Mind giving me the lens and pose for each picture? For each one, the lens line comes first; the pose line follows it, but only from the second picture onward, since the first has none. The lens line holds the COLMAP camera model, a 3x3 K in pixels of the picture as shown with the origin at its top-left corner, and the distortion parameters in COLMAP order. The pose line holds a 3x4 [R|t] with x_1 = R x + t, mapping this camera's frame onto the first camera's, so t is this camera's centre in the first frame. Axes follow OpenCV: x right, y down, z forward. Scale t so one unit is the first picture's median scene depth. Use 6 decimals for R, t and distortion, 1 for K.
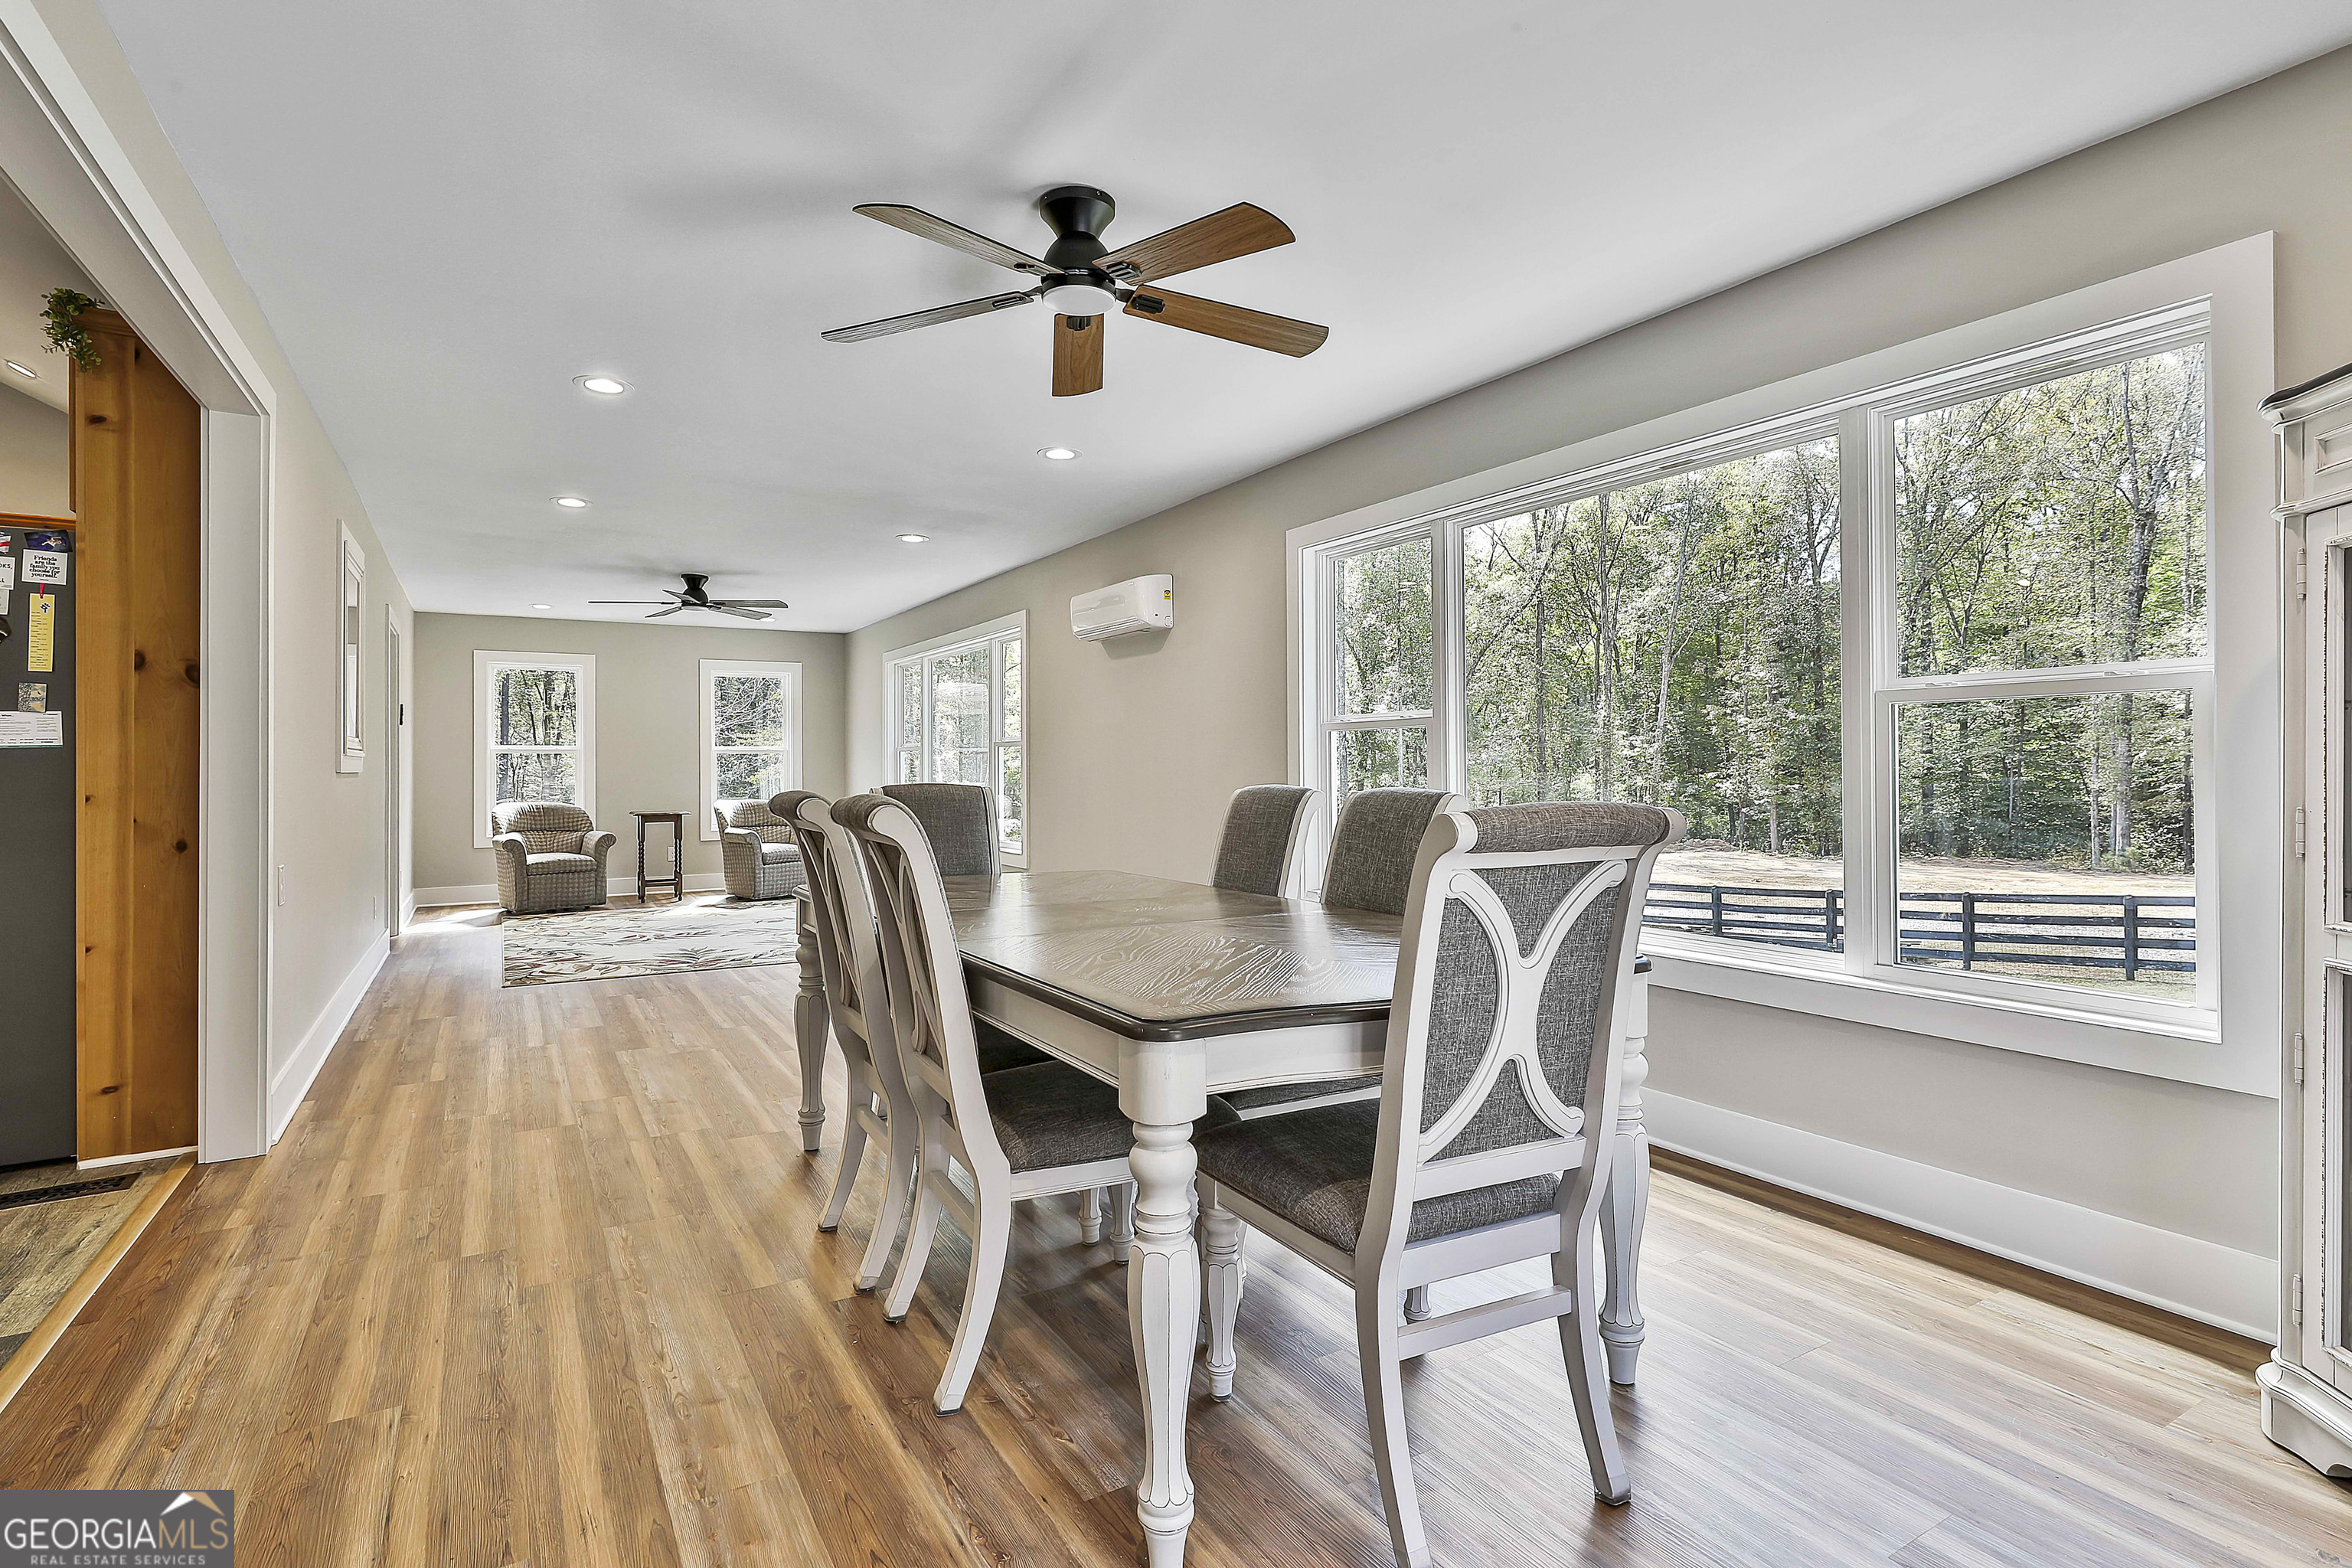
lens RADIAL K [[1129.5, 0, 1177.3], [0, 1129.5, 763.8], [0, 0, 1]] dist [-0.001331, -0.000124]
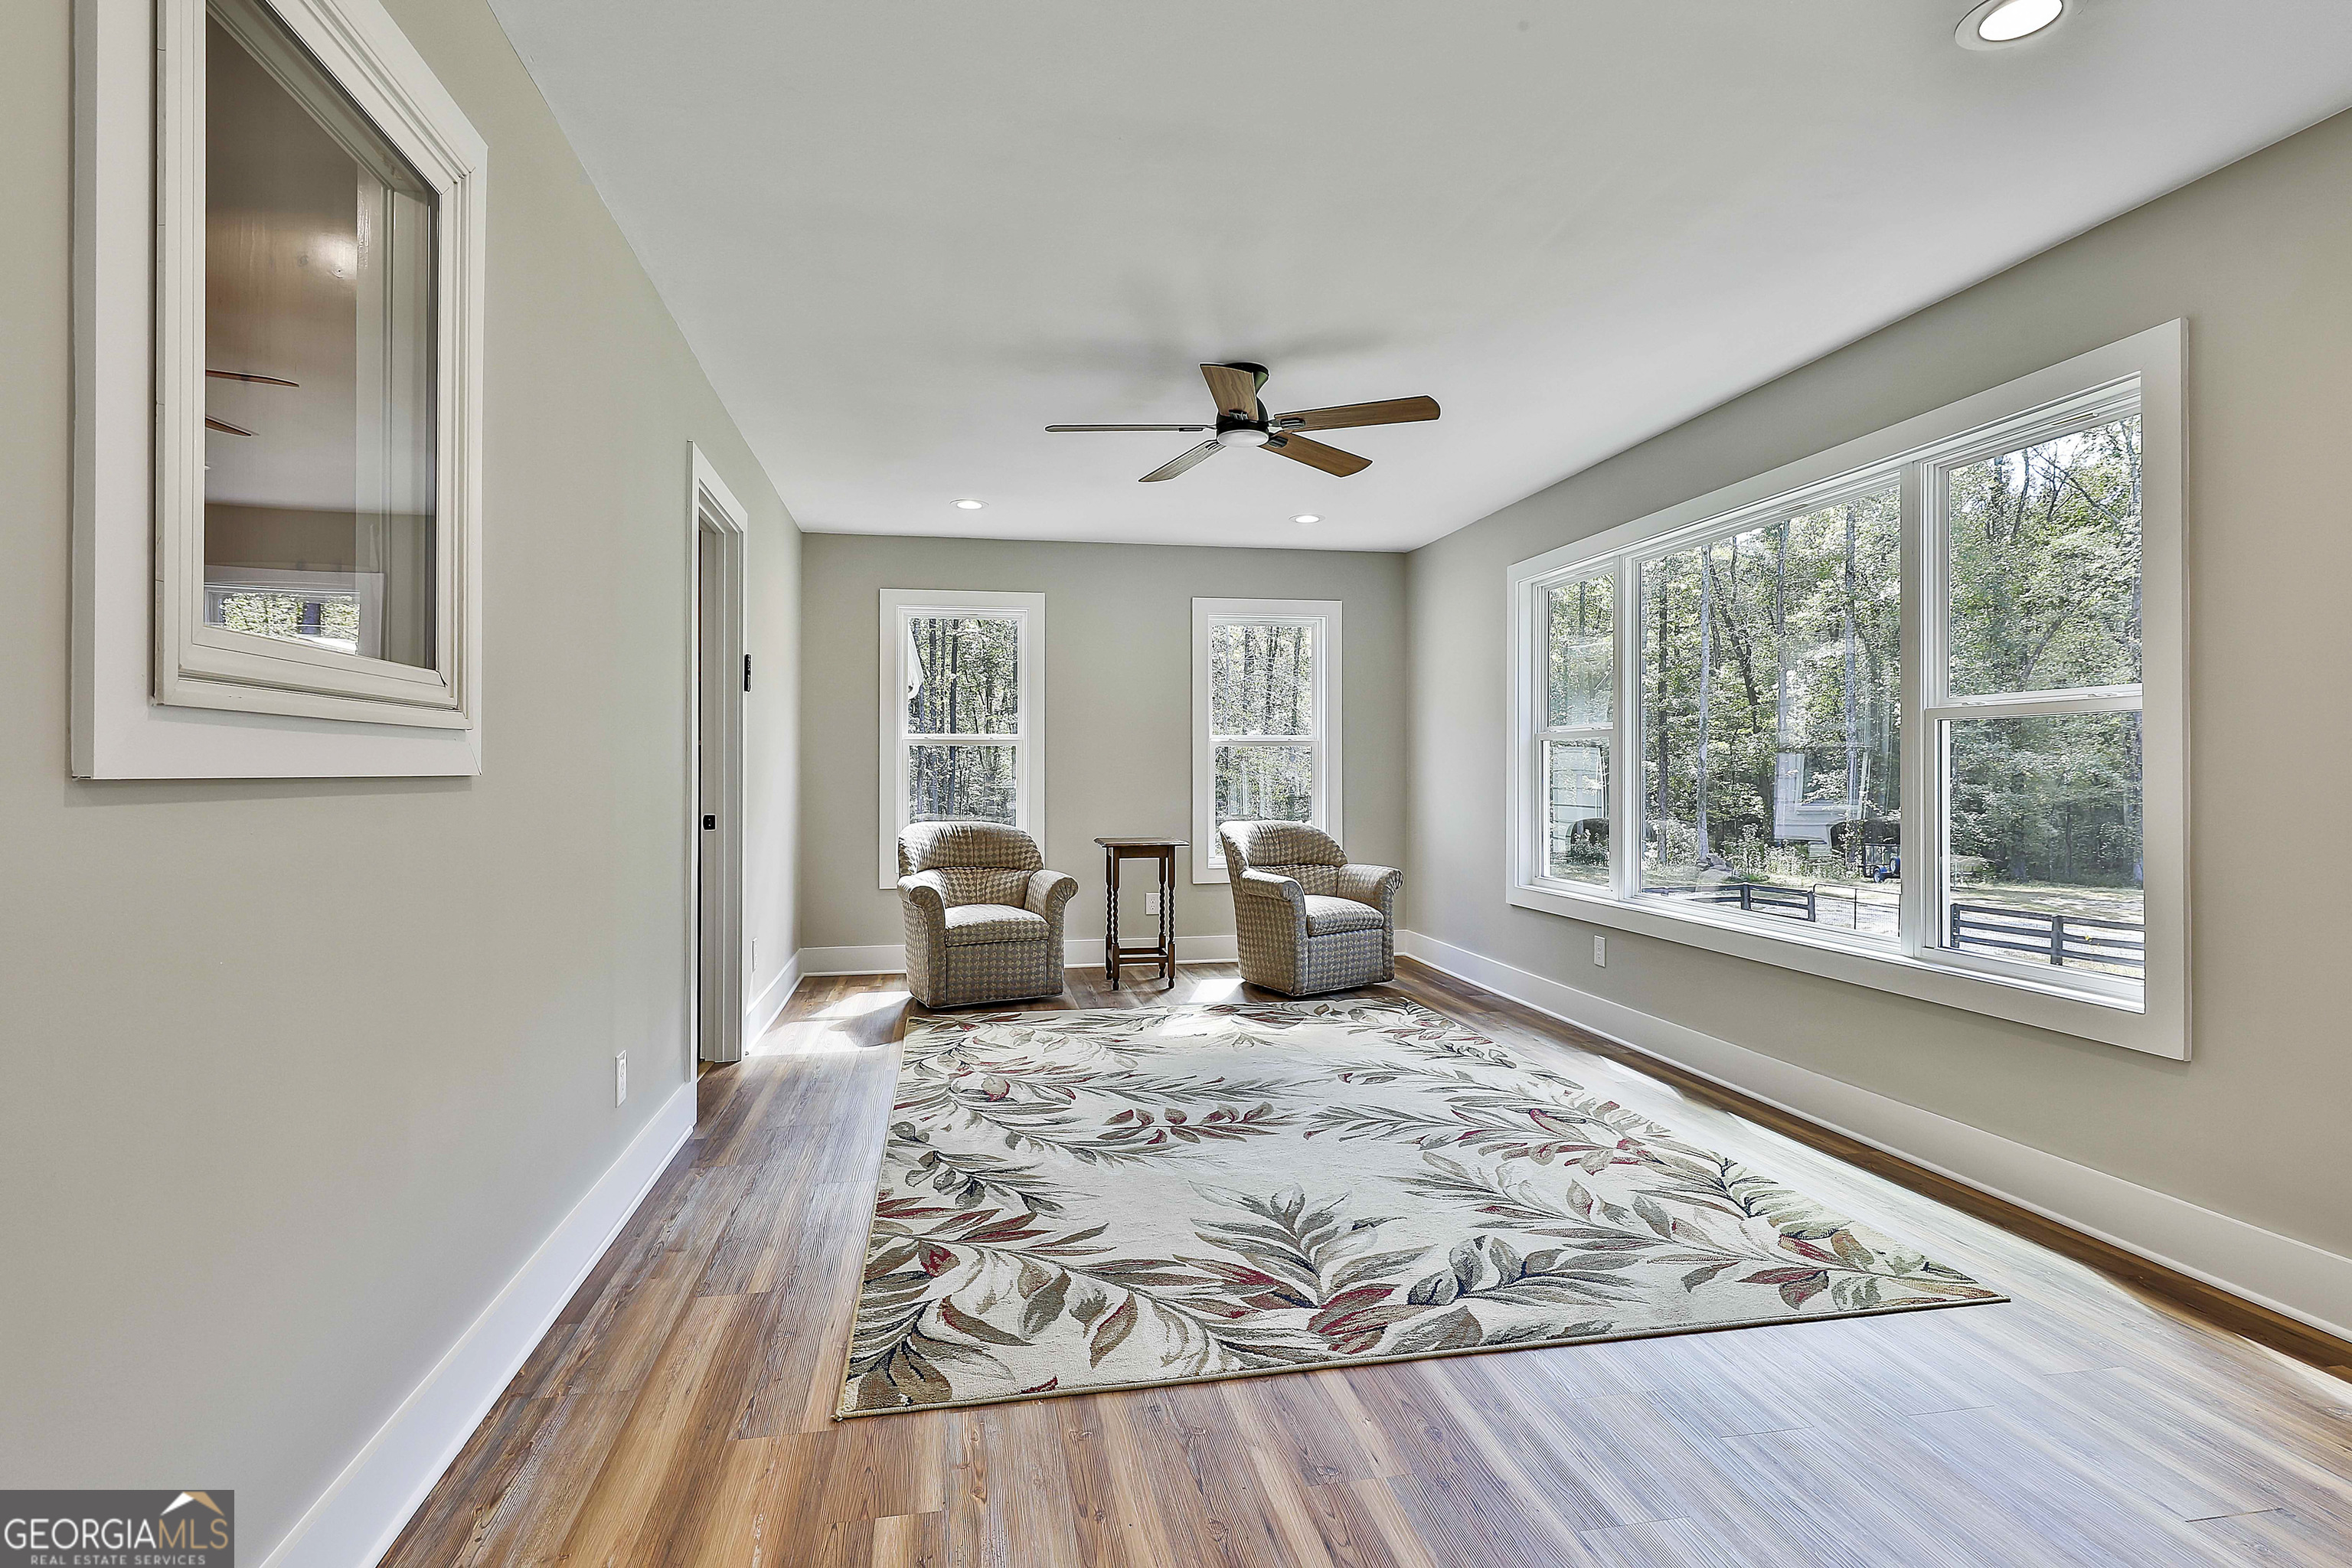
lens RADIAL K [[1129.5, 0, 1177.3], [0, 1129.5, 763.8], [0, 0, 1]] dist [-0.001331, -0.000124]
pose [[0.941590, 0.004600, -0.336729, -0.241937], [-0.005423, 0.999984, -0.001504, 0.002213], [0.336717, 0.003243, 0.941600, 0.445580]]
